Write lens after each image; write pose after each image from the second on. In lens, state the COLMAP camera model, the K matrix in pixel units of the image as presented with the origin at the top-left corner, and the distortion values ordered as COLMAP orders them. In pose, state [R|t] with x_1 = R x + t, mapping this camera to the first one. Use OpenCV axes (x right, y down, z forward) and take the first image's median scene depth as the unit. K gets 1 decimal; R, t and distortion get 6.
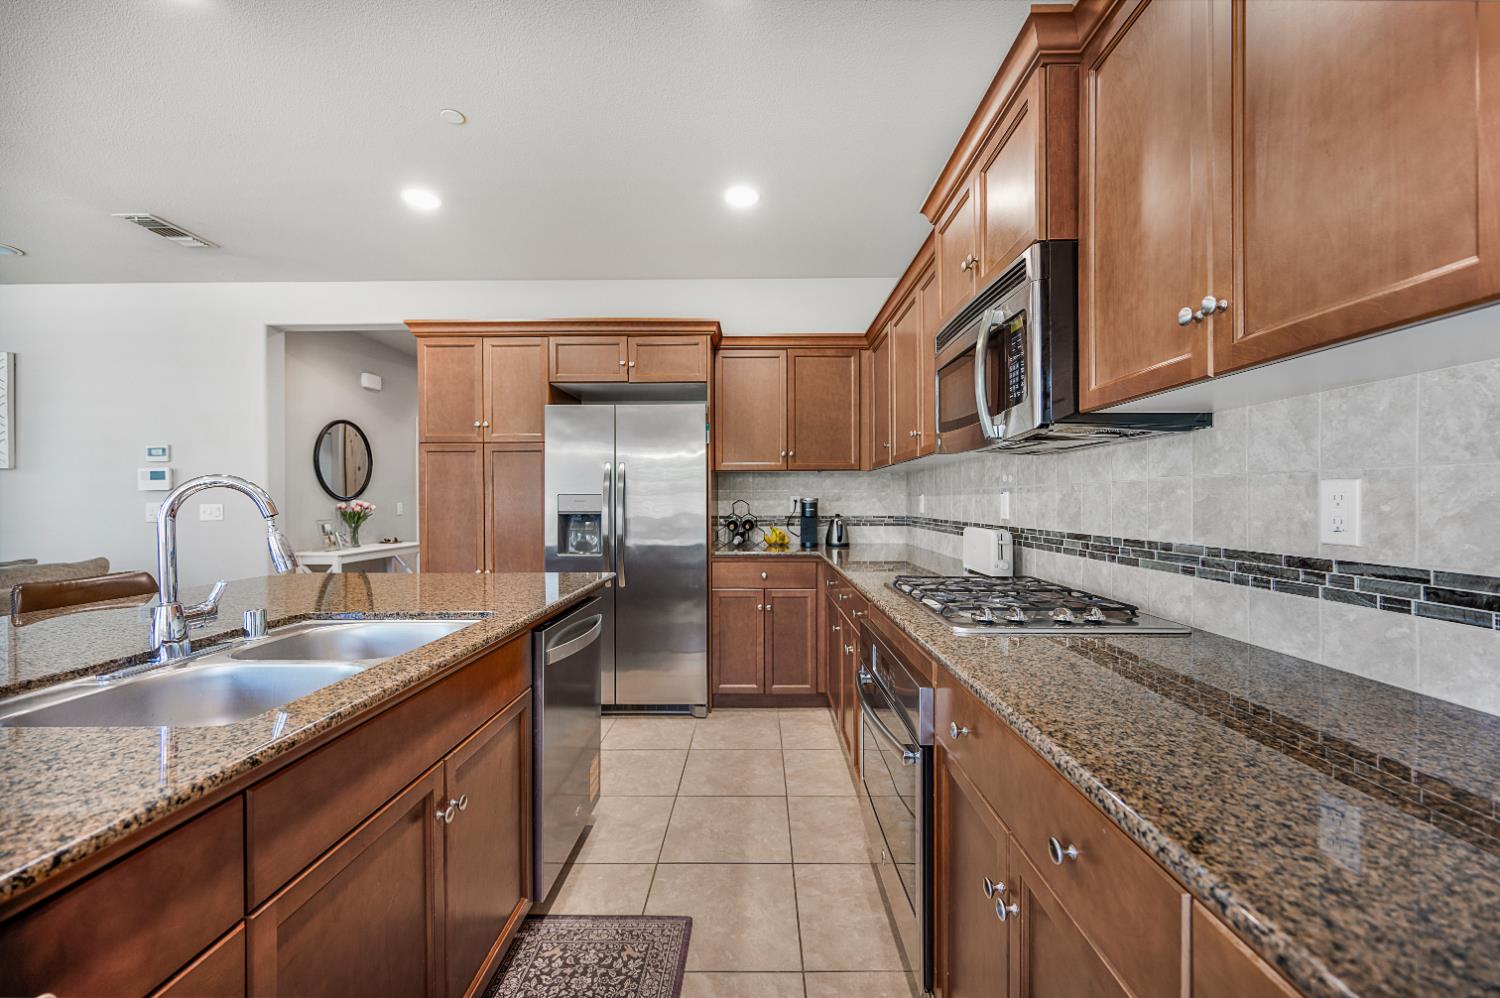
lens RADIAL K [[592.6, 0, 760.4], [0, 592.6, 502.8], [0, 0, 1]] dist [0.002659, 0.000052]
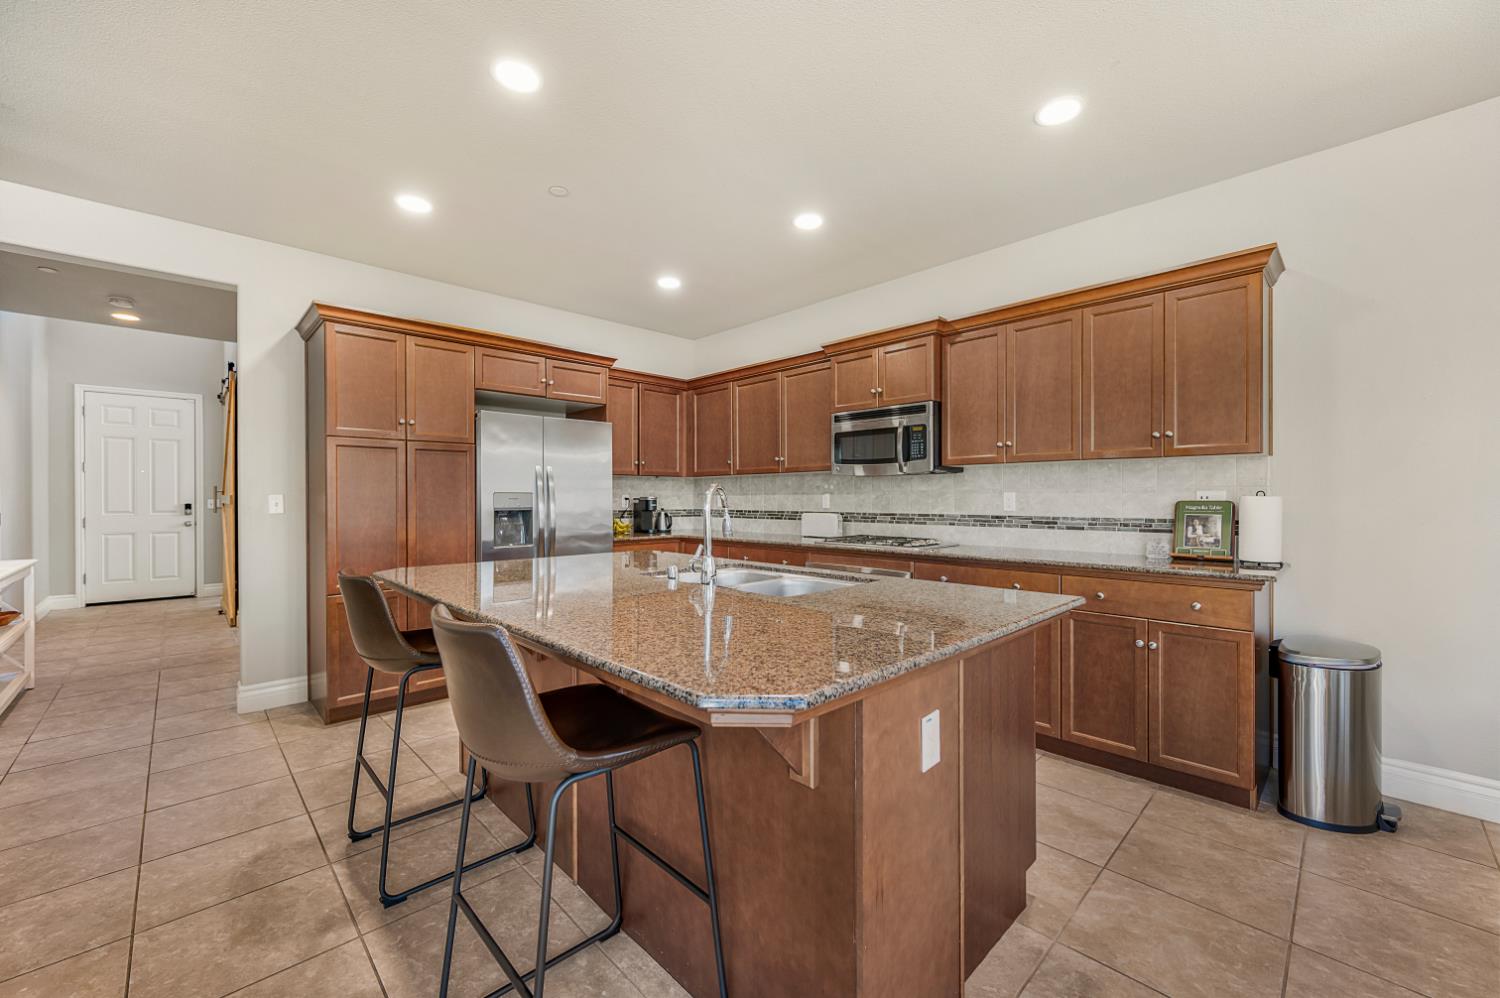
lens RADIAL K [[592.6, 0, 750.2], [0, 592.6, 500.3], [0, 0, 1]] dist [0.002659, 0.000052]
pose [[0.712551, -0.000869, 0.701620, -0.762346], [0.001684, 0.999998, -0.000470, 0.002262], [-0.701618, 0.001516, 0.712551, -0.121411]]
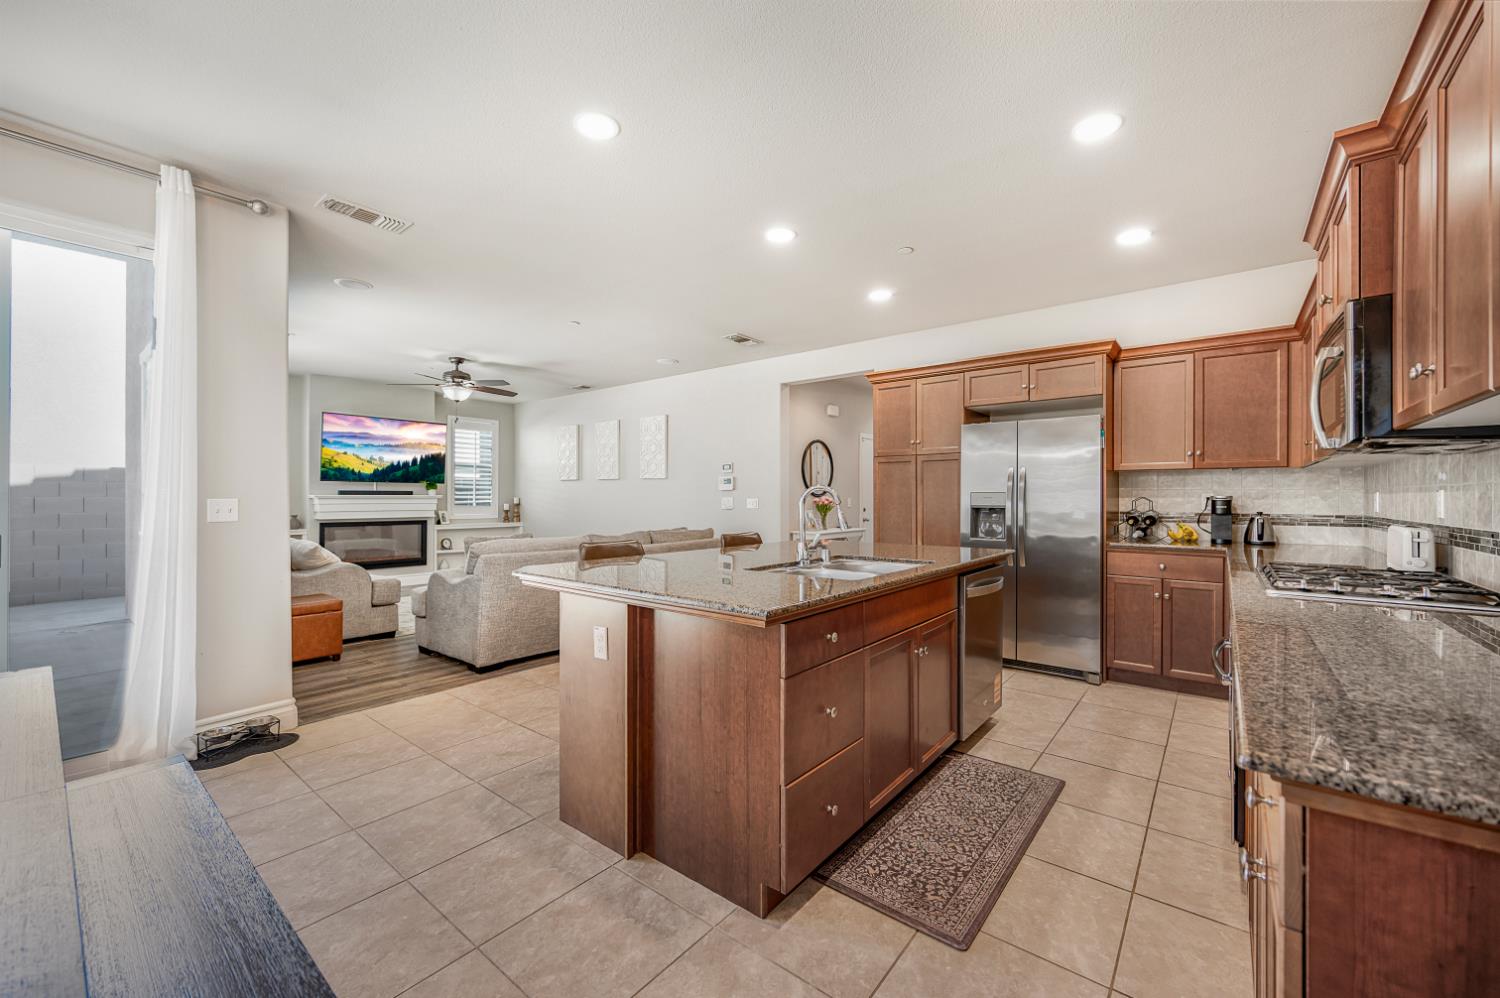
lens RADIAL K [[592.6, 0, 750.6], [0, 592.6, 496.8], [0, 0, 1]] dist [0.002659, 0.000052]
pose [[0.779642, 0.003520, -0.626215, 0.099151], [-0.006037, 0.999980, -0.001895, 0.000934], [0.626196, 0.005258, 0.779648, -0.324741]]
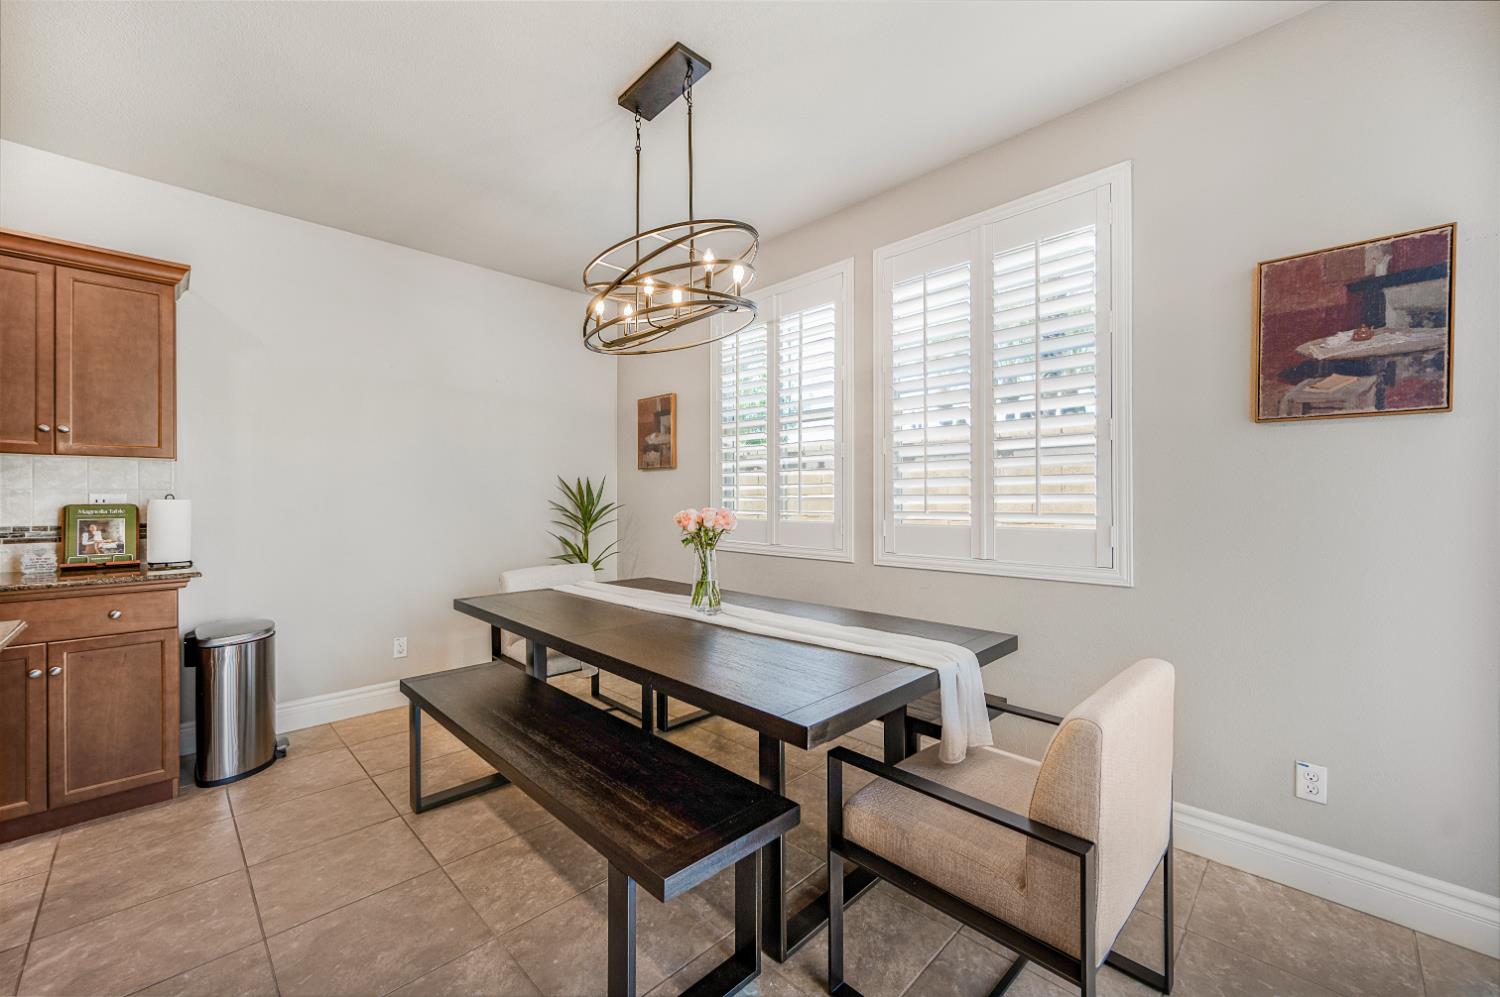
lens RADIAL K [[592.6, 0, 751.4], [0, 592.6, 499.8], [0, 0, 1]] dist [0.002659, 0.000052]
pose [[-0.705759, 0.003432, 0.708443, -0.875133], [0.008085, 0.999962, 0.003211, 0.002151], [-0.708406, 0.007994, -0.705760, -0.027360]]
